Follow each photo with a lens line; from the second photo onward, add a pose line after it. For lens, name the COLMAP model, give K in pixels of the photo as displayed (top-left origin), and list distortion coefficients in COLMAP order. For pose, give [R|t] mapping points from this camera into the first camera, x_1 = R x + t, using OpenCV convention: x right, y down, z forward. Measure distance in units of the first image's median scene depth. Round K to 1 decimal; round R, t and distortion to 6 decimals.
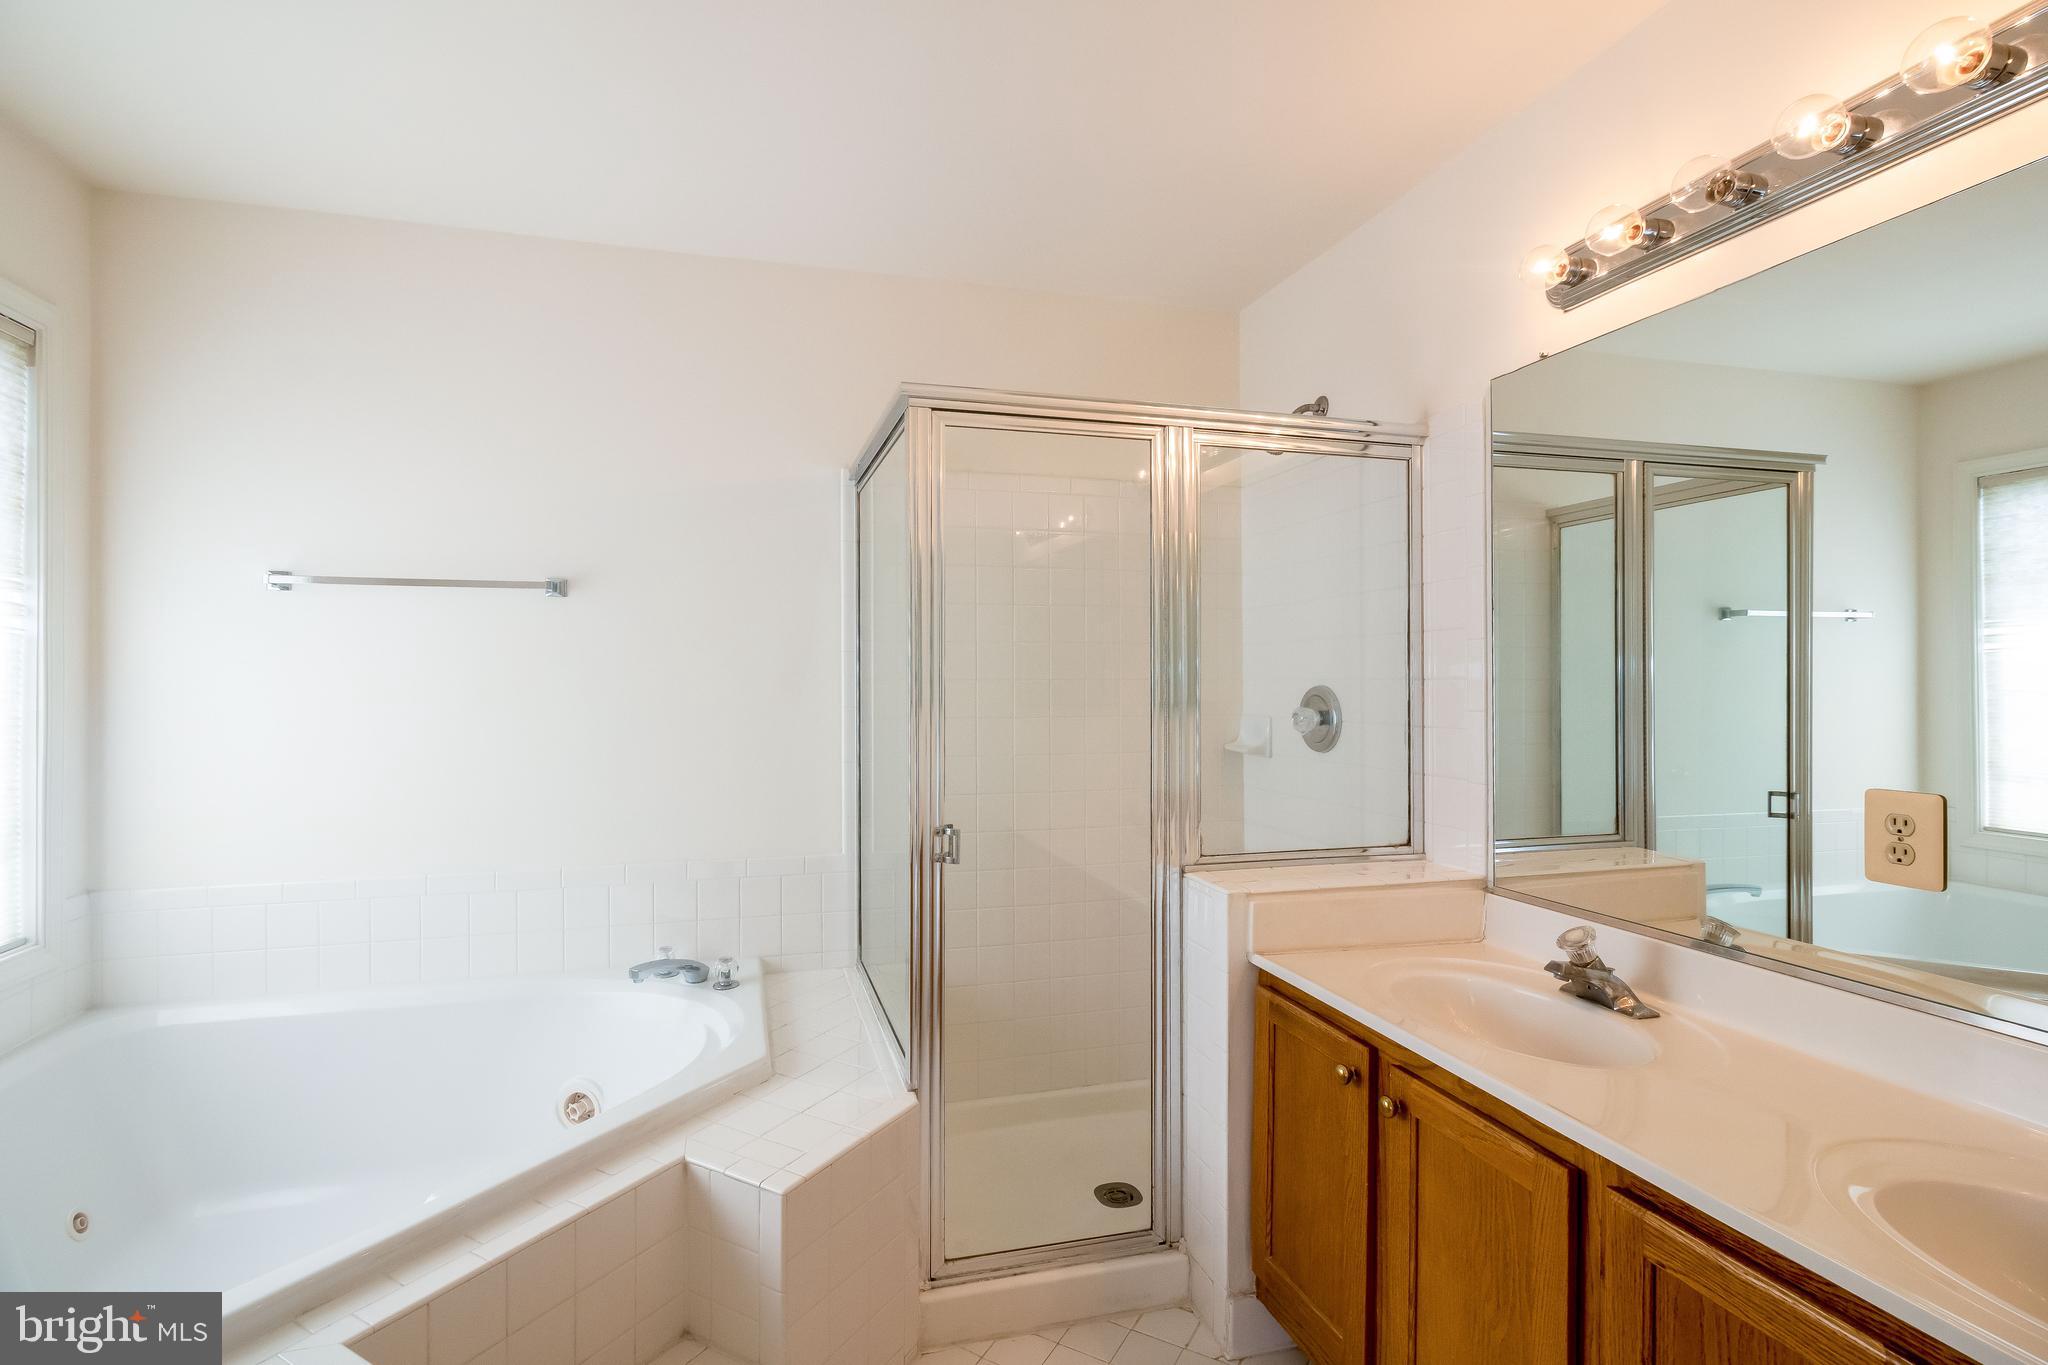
lens RADIAL K [[958.4, 0, 991.8], [0, 958.4, 674.0], [0, 0, 1]] dist [0.001460, 0.000093]
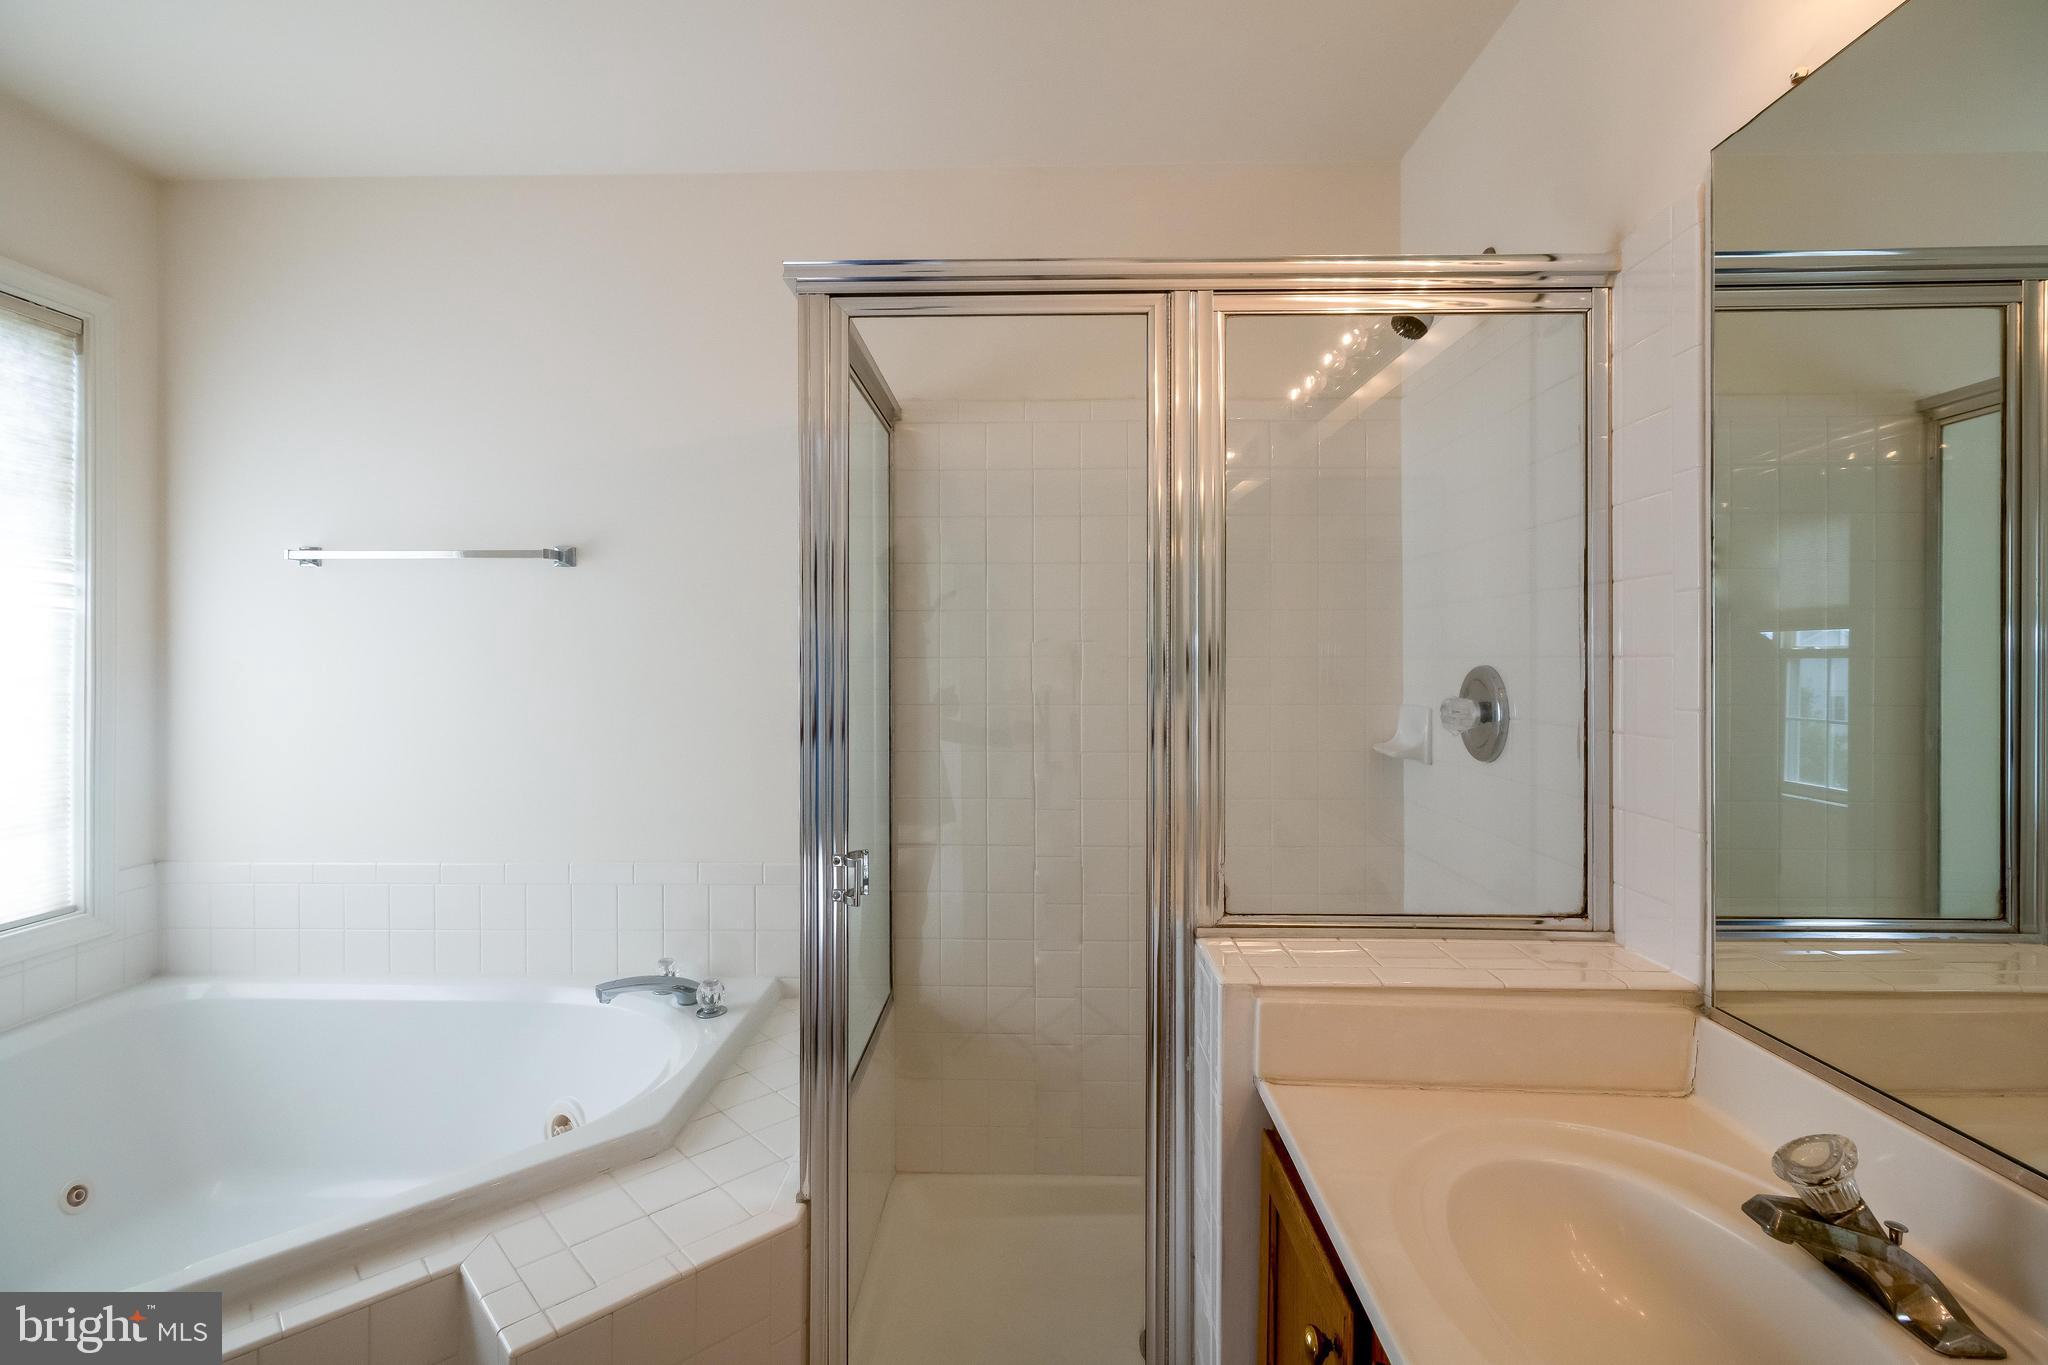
lens RADIAL K [[951.3, 0, 1022.4], [0, 951.3, 658.8], [0, 0, 1]] dist [0.000064, 0.000461]
pose [[0.959633, 0.000586, -0.281254, 0.265930], [0.001430, 0.999975, 0.006964, 0.002135], [0.281251, -0.007085, 0.959608, 0.301900]]
